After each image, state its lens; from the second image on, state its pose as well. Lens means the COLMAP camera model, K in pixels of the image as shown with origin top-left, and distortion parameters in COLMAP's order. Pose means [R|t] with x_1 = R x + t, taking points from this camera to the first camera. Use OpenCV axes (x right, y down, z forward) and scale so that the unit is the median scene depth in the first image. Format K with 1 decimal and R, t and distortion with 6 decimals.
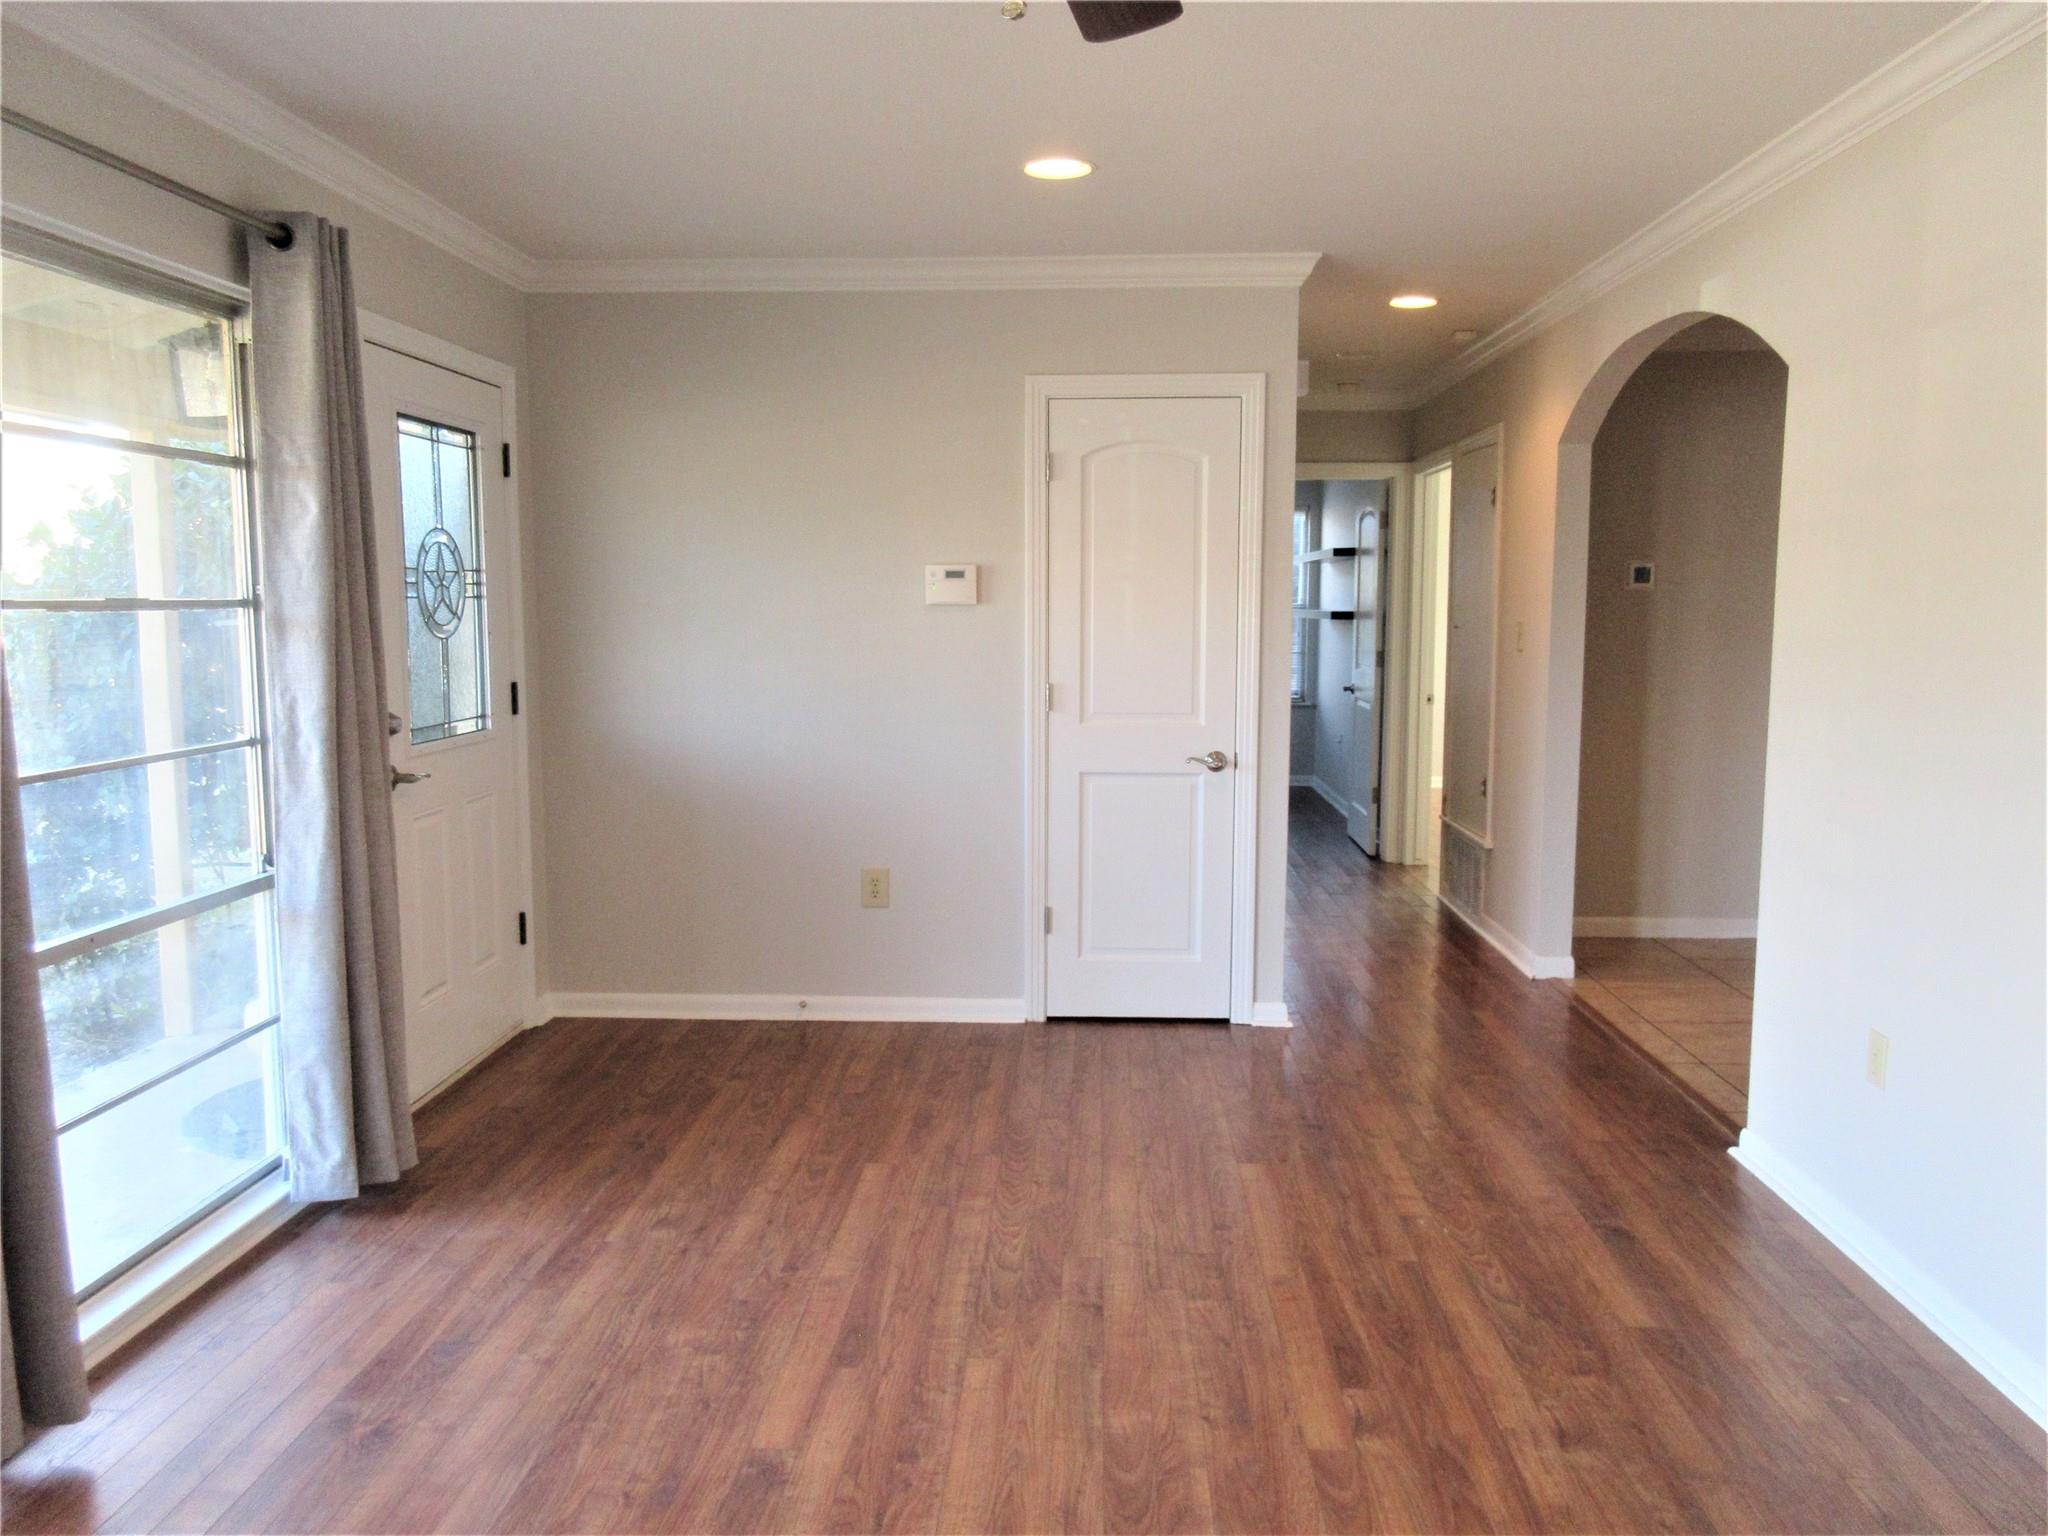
lens RADIAL K [[1529.1, 0, 1023.3], [0, 1529.1, 770.9], [0, 0, 1]] dist [-0.004672, 0.012230]
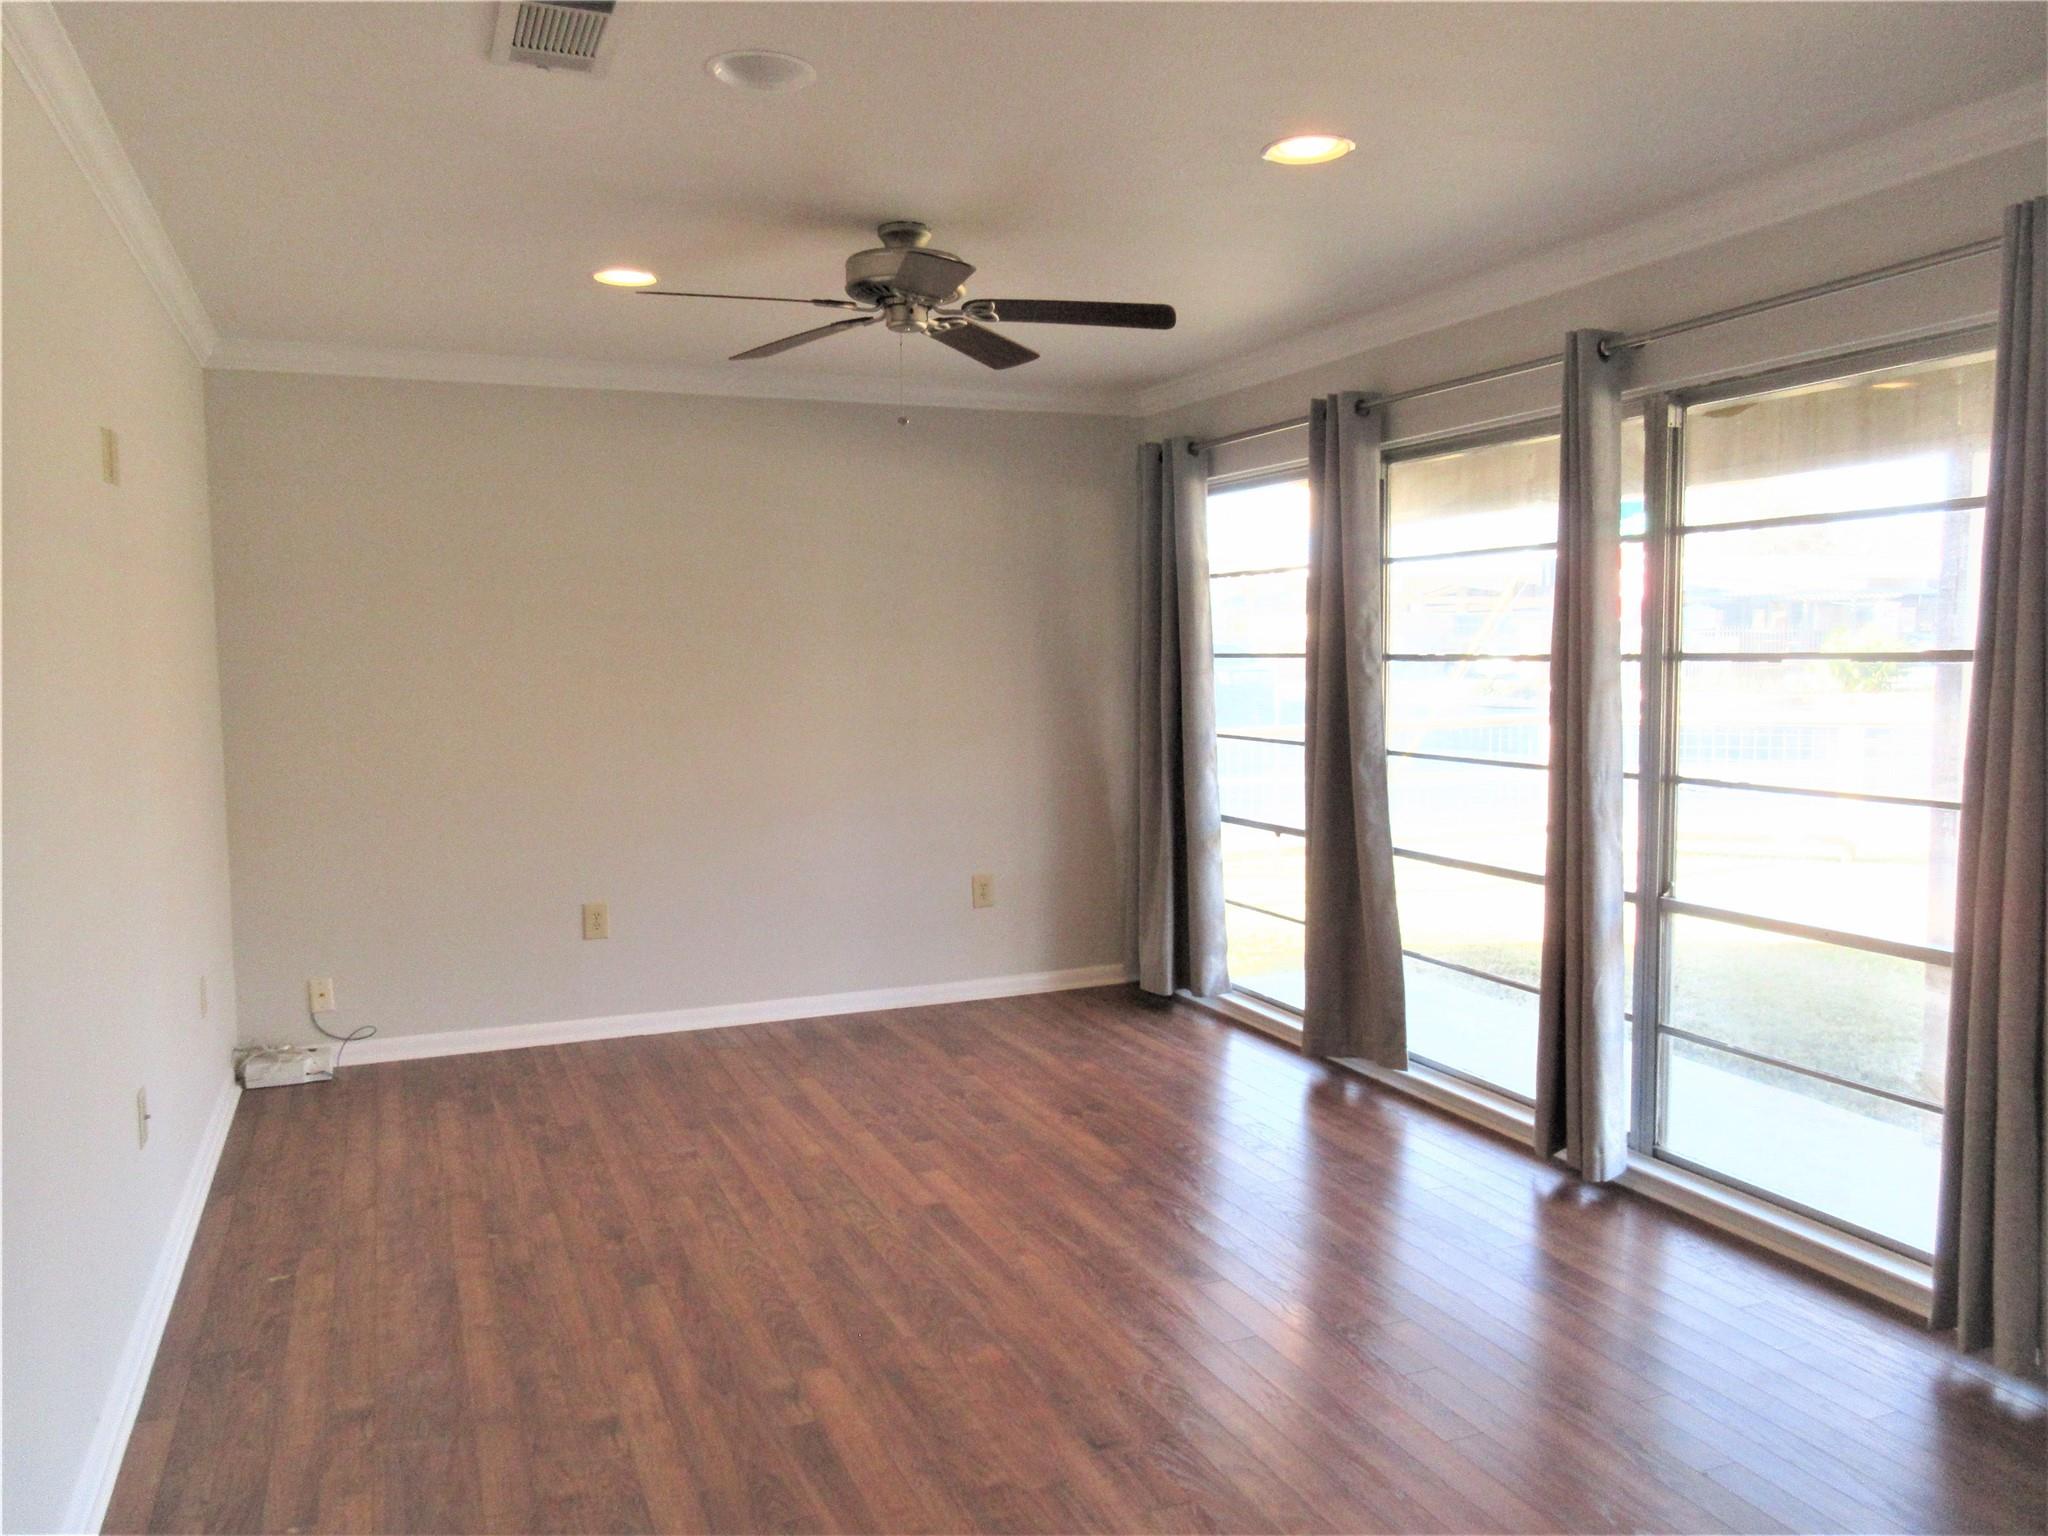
lens RADIAL K [[1529.1, 0, 1026.4], [0, 1529.1, 767.0], [0, 0, 1]] dist [-0.004672, 0.012230]
pose [[-0.902538, 0.042260, -0.428531, 0.501551], [-0.038139, 0.983416, 0.177306, -0.219768], [0.428917, 0.176370, -0.885959, 1.889188]]
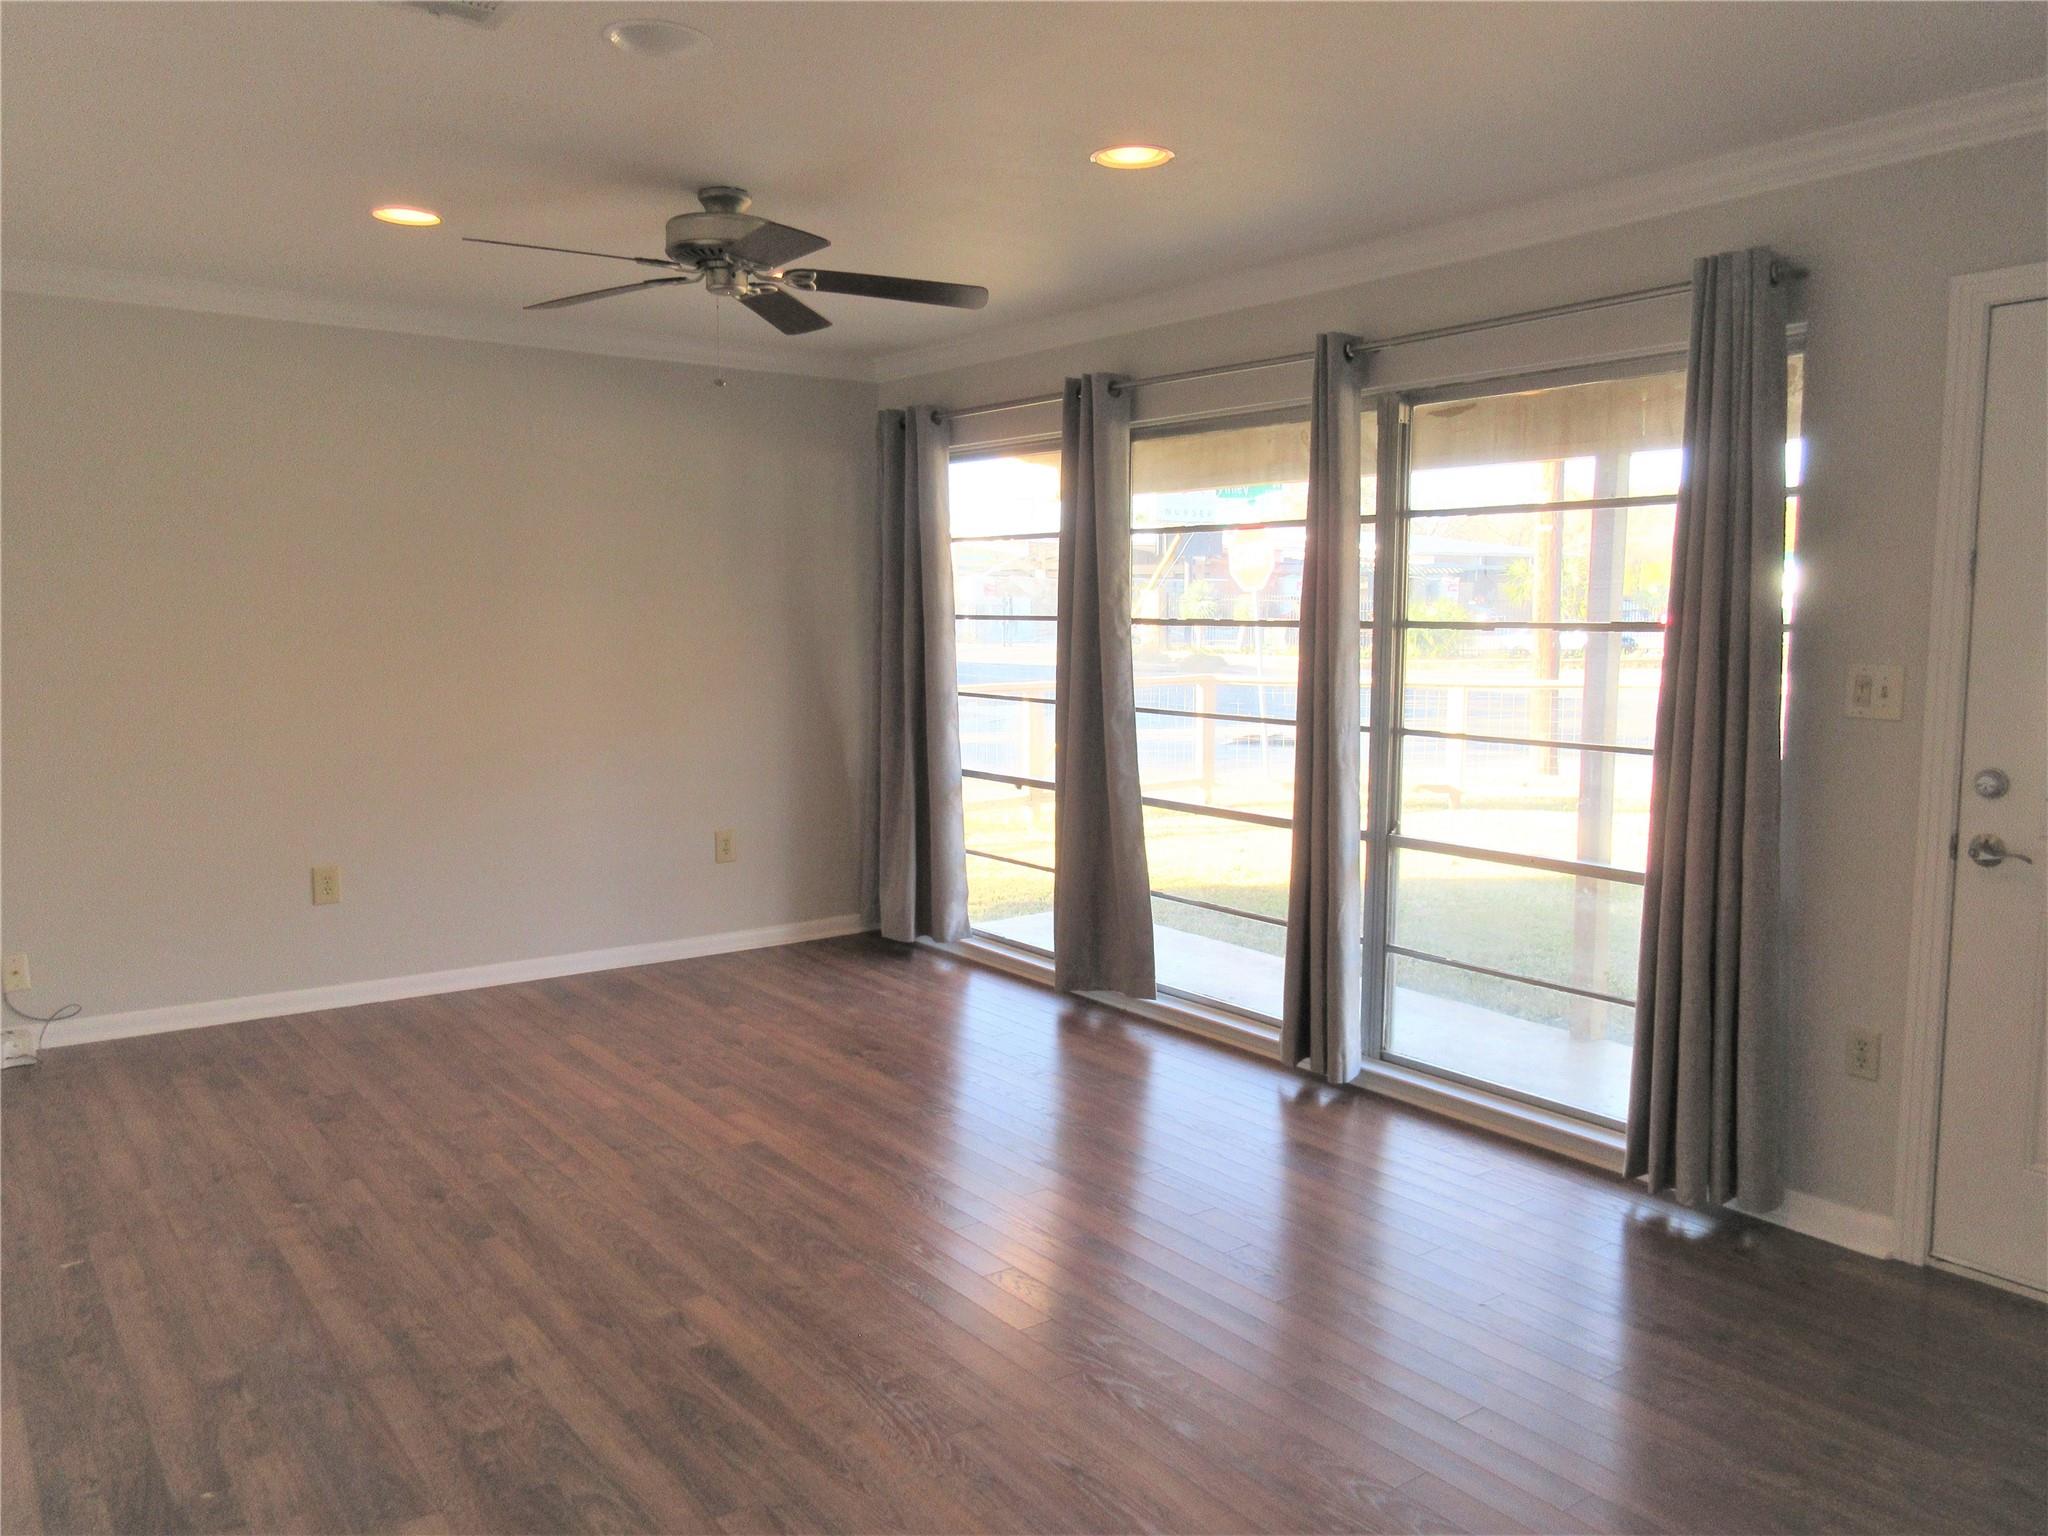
lens RADIAL K [[1529.1, 0, 1023.7], [0, 1529.1, 765.8], [0, 0, 1]] dist [-0.004672, 0.012230]
pose [[-0.770843, 0.060348, -0.634161, 0.697916], [-0.077818, 0.979126, 0.187767, -0.218570], [0.632255, 0.194088, -0.750056, 1.866616]]
